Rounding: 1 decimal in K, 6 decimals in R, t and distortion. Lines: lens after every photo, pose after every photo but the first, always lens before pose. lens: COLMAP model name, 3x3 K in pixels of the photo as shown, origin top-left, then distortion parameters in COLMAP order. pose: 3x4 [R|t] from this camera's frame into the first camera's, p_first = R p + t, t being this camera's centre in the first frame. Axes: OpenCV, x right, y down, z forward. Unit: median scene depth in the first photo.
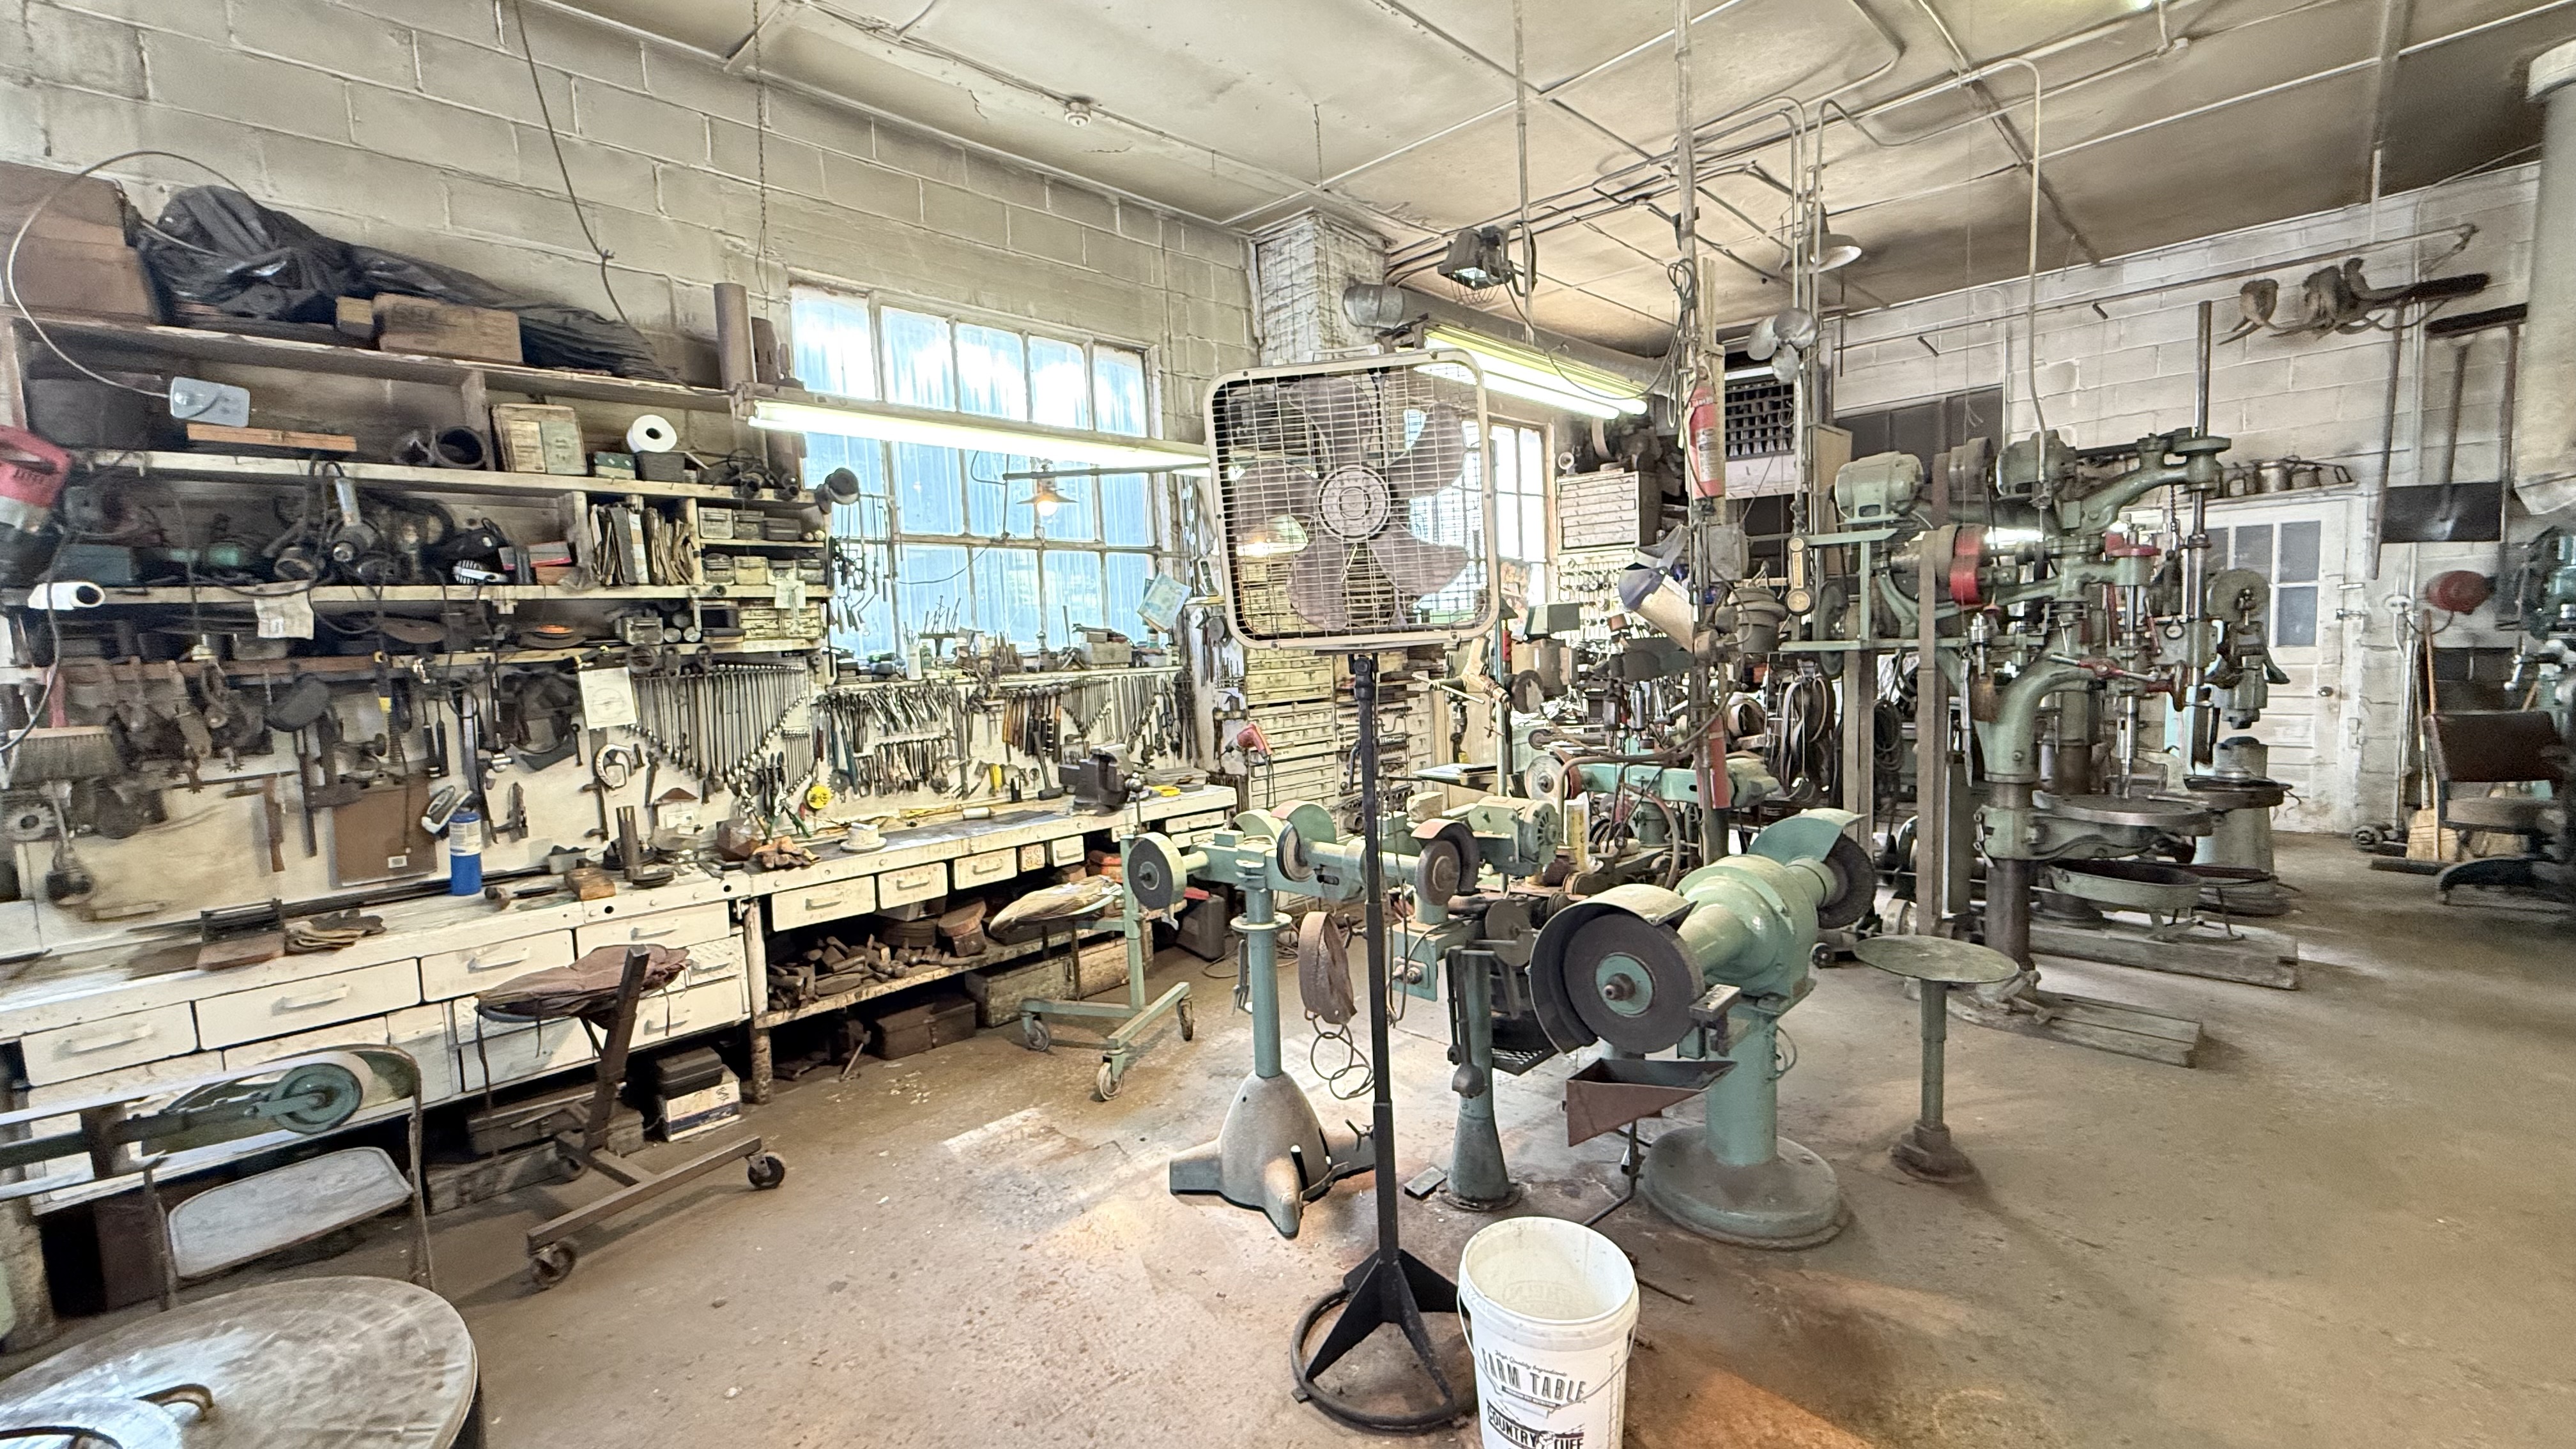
lens RADIAL K [[1012.2, 0, 1288.5], [0, 1012.2, 718.3], [0, 0, 1]] dist [-0.002180, -0.000352]
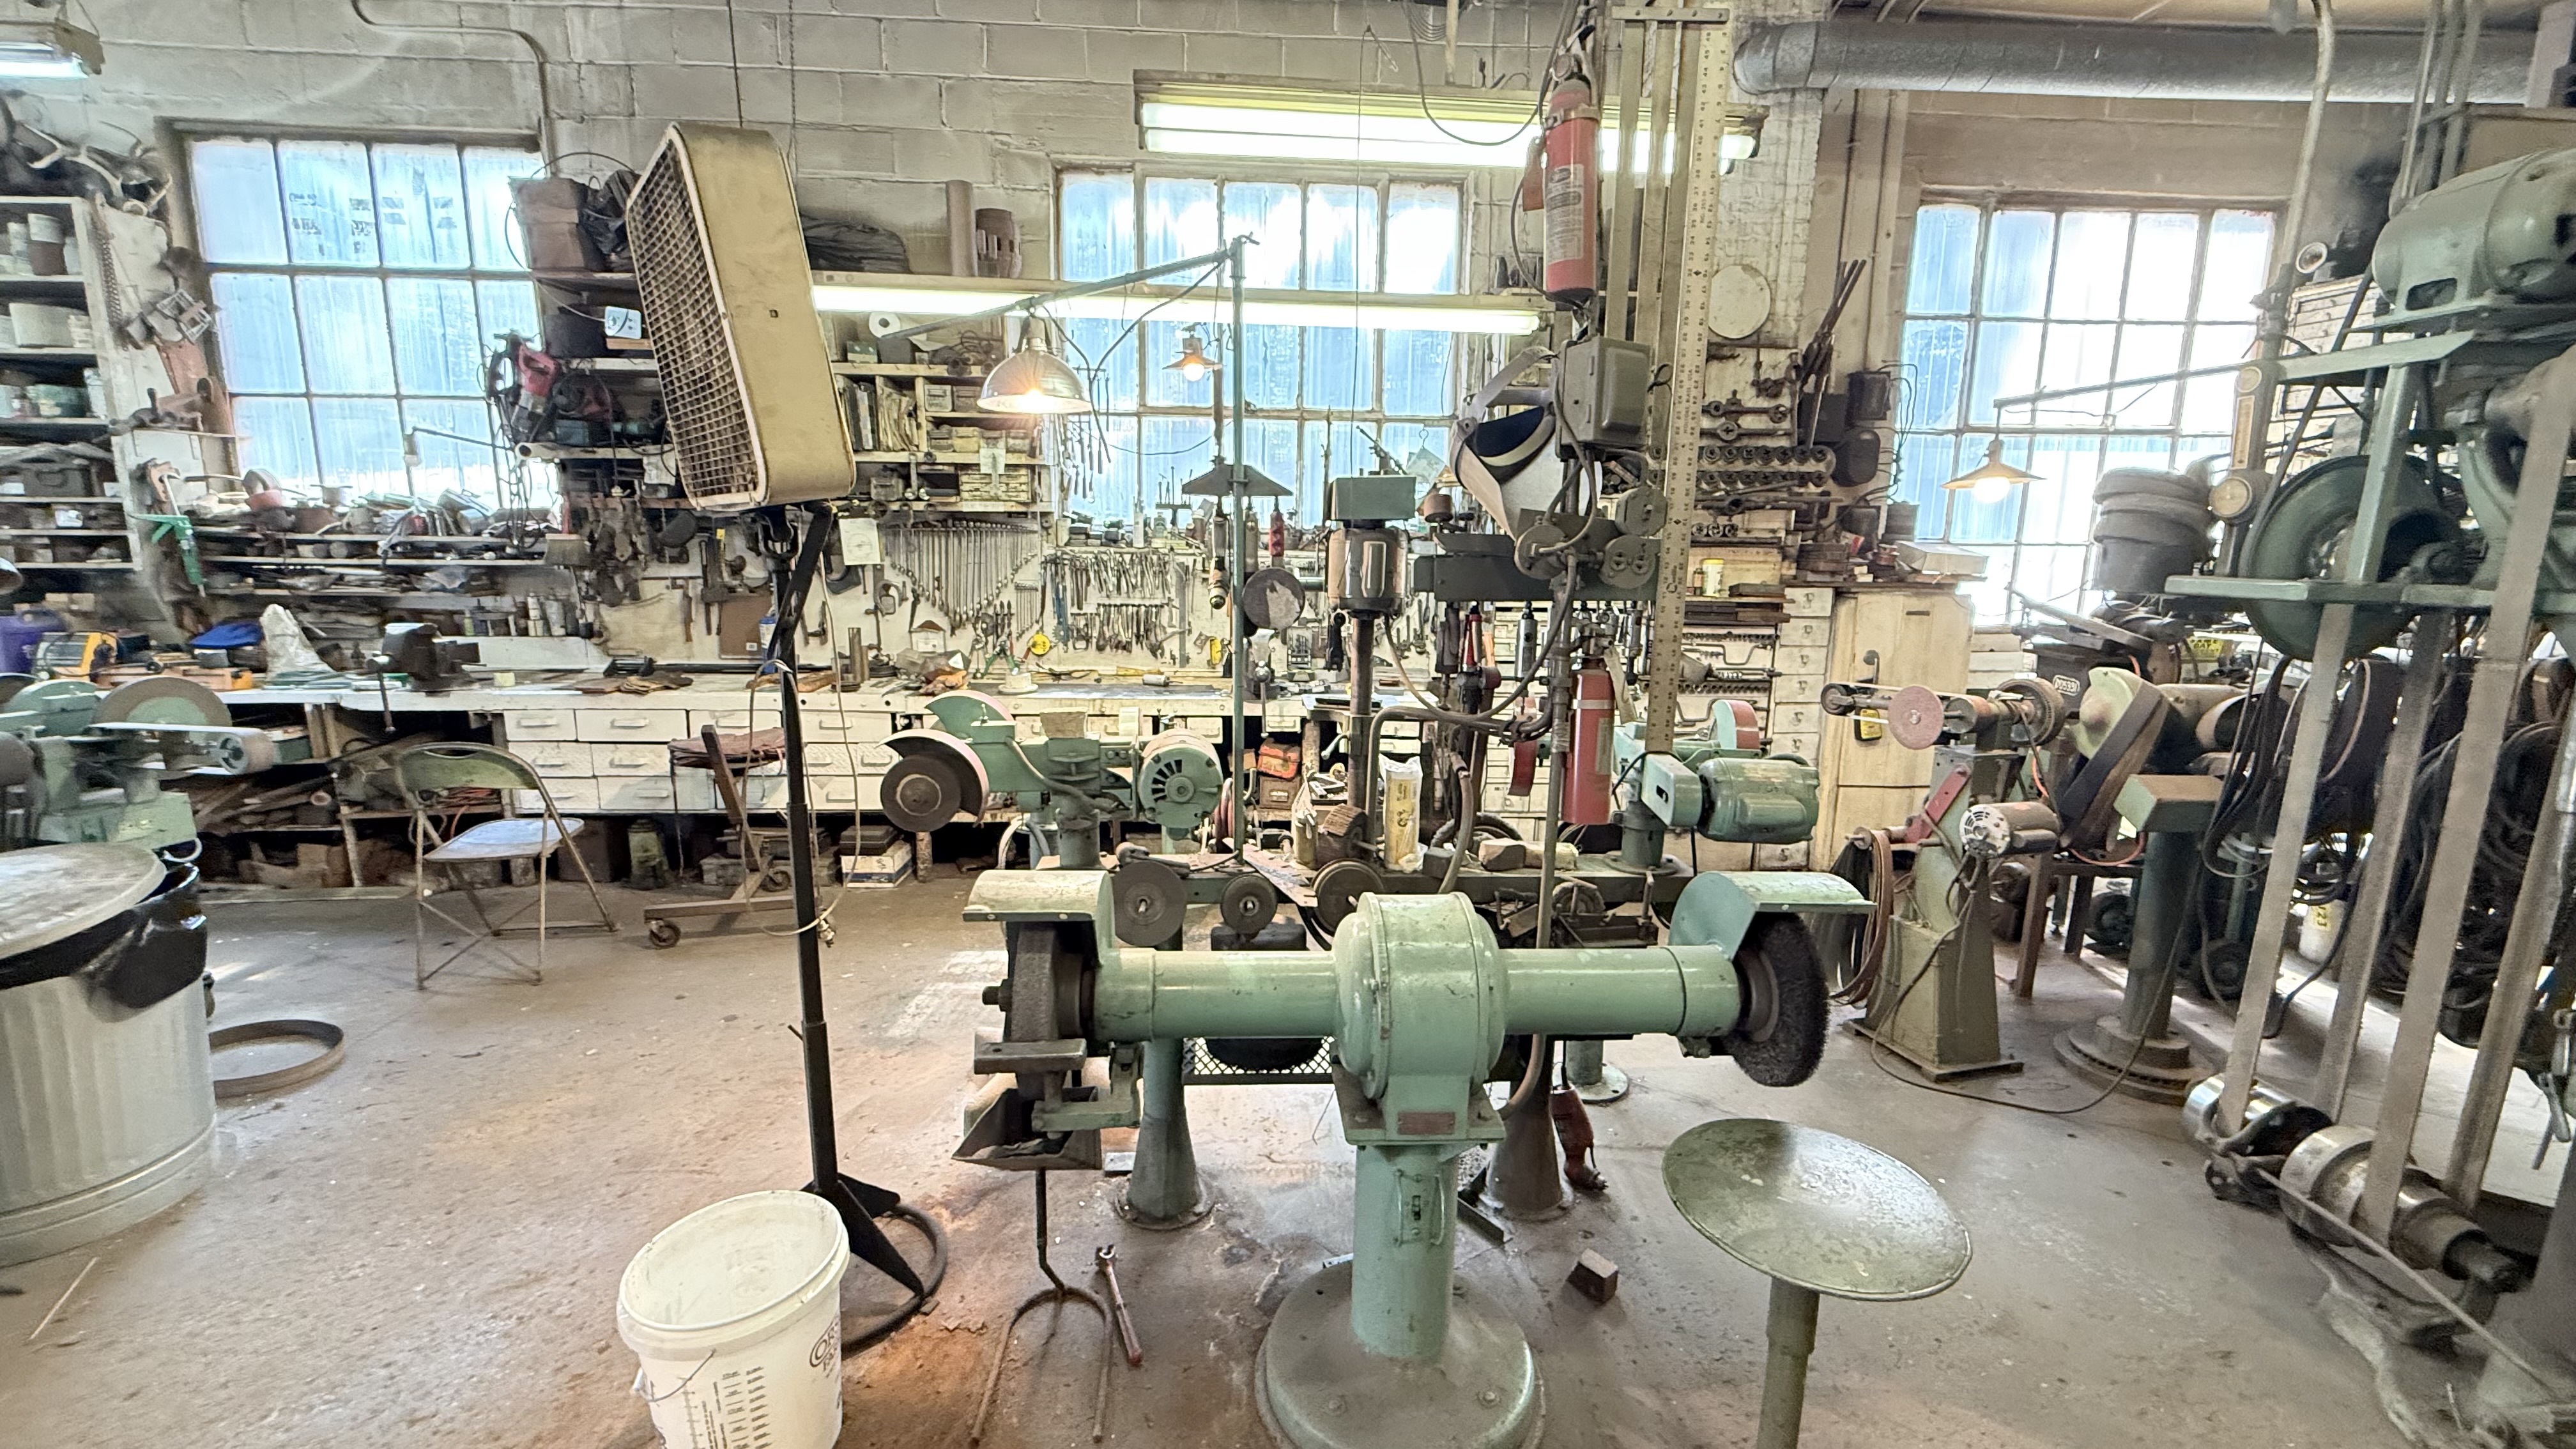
lens RADIAL K [[1012.2, 0, 1288.5], [0, 1012.2, 718.3], [0, 0, 1]] dist [-0.002180, -0.000352]
pose [[0.753658, 0.170159, -0.634859, 0.549346], [-0.100876, 0.984409, 0.144095, -0.036735], [0.649479, -0.044556, 0.759073, 0.352813]]
